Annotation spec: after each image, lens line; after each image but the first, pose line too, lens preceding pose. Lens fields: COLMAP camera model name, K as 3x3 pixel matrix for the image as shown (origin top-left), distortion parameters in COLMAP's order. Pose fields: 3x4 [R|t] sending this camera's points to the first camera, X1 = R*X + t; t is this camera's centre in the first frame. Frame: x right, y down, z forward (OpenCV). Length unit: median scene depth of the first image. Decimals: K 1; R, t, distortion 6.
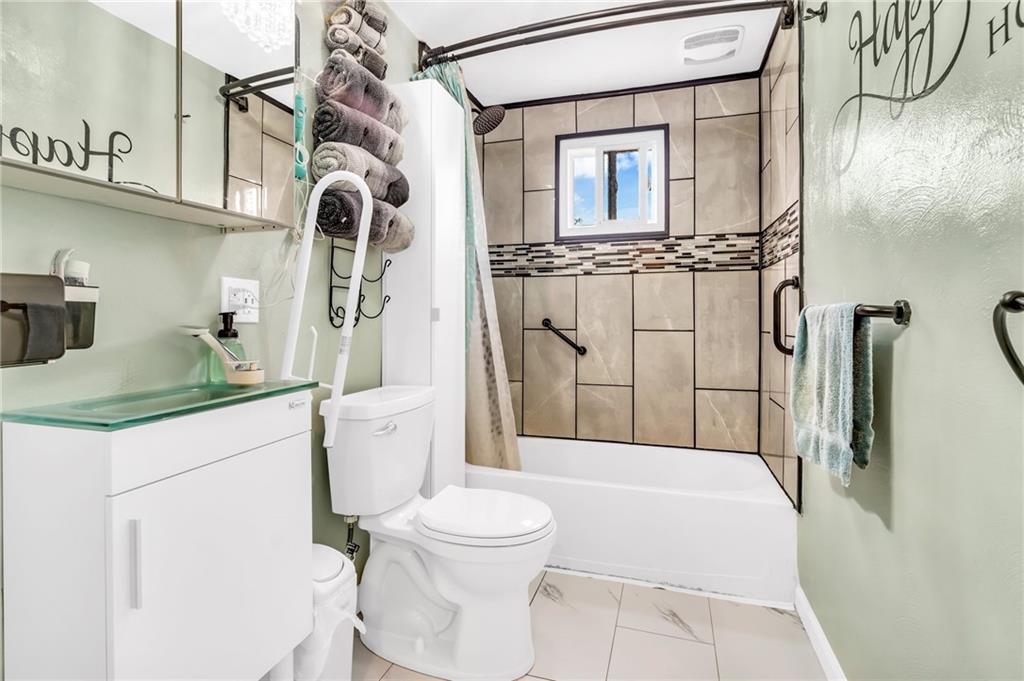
lens RADIAL K [[498.1, 0, 510.6], [0, 498.1, 330.5], [0, 0, 1]] dist [0.003679, 0.001170]
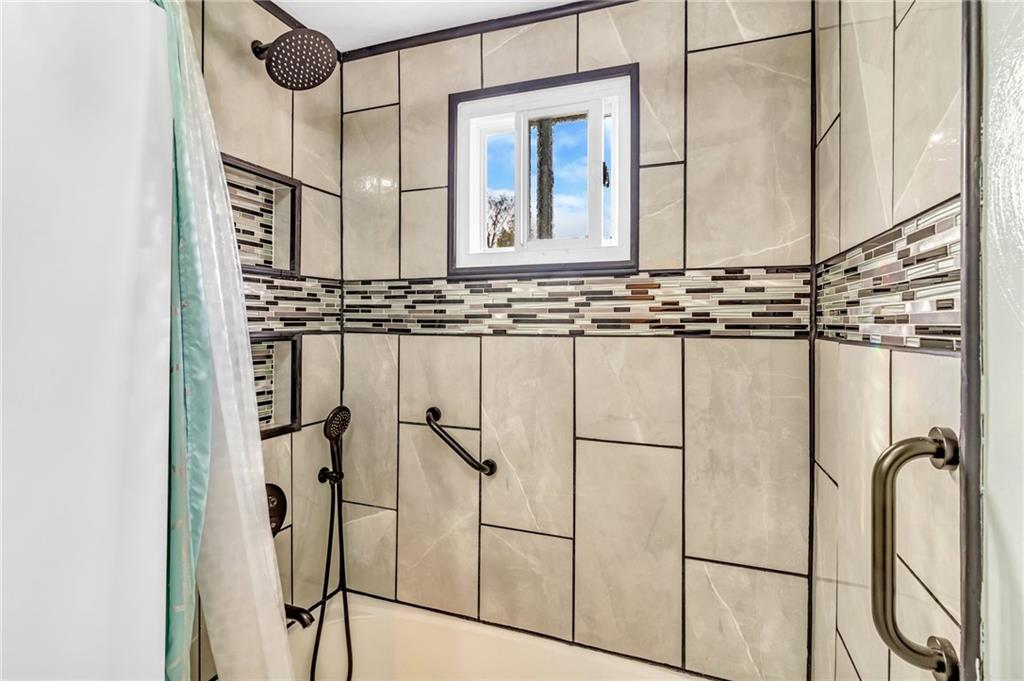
lens RADIAL K [[498.1, 0, 512.7], [0, 498.1, 336.2], [0, 0, 1]] dist [0.003679, 0.001170]
pose [[0.998704, 0.006375, -0.050490, 0.206196], [-0.006641, 0.999965, -0.005114, -0.111793], [0.050456, 0.005442, 0.998711, 0.444538]]
